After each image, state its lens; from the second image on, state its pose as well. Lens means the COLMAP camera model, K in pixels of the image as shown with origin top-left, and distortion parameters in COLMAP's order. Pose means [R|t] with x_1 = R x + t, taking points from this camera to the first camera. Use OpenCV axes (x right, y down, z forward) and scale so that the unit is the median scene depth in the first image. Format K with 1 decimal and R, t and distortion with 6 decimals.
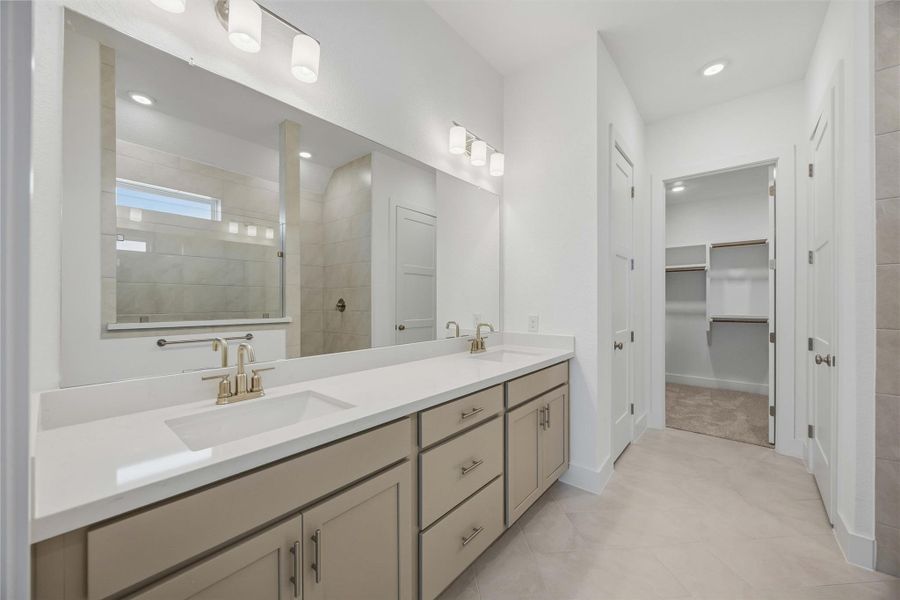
lens RADIAL K [[385.1, 0, 450.0], [0, 385.1, 300.0], [0, 0, 1]] dist [0.014044, -0.000577]
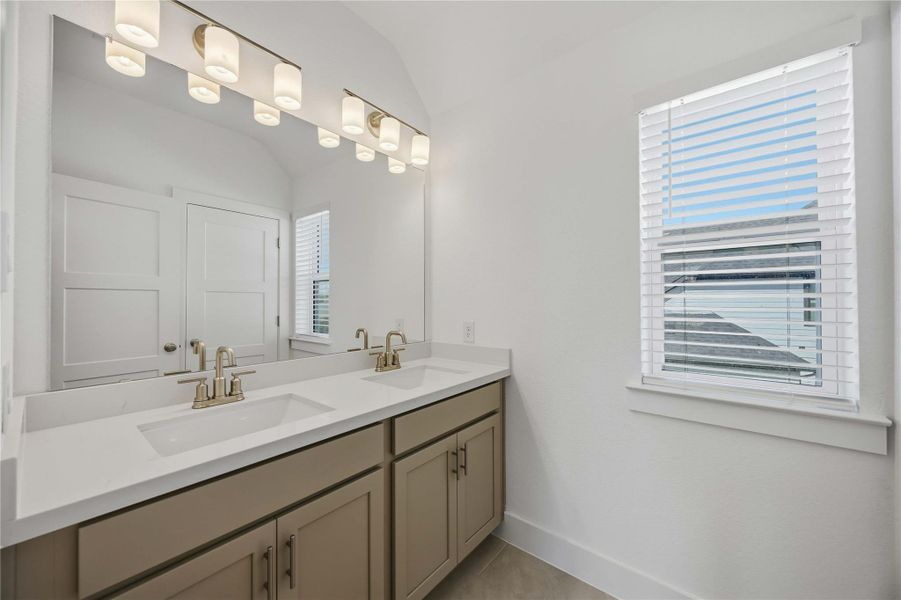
lens RADIAL K [[339.3, 0, 450.5], [0, 339.3, 300.0], [0, 0, 1]] dist [-0.001191, 0.000349]
pose [[0.998933, -0.008391, -0.045409, 0.112762], [0.008019, 0.999933, -0.008364, 0.000901], [0.045476, 0.007991, 0.998933, 0.152541]]
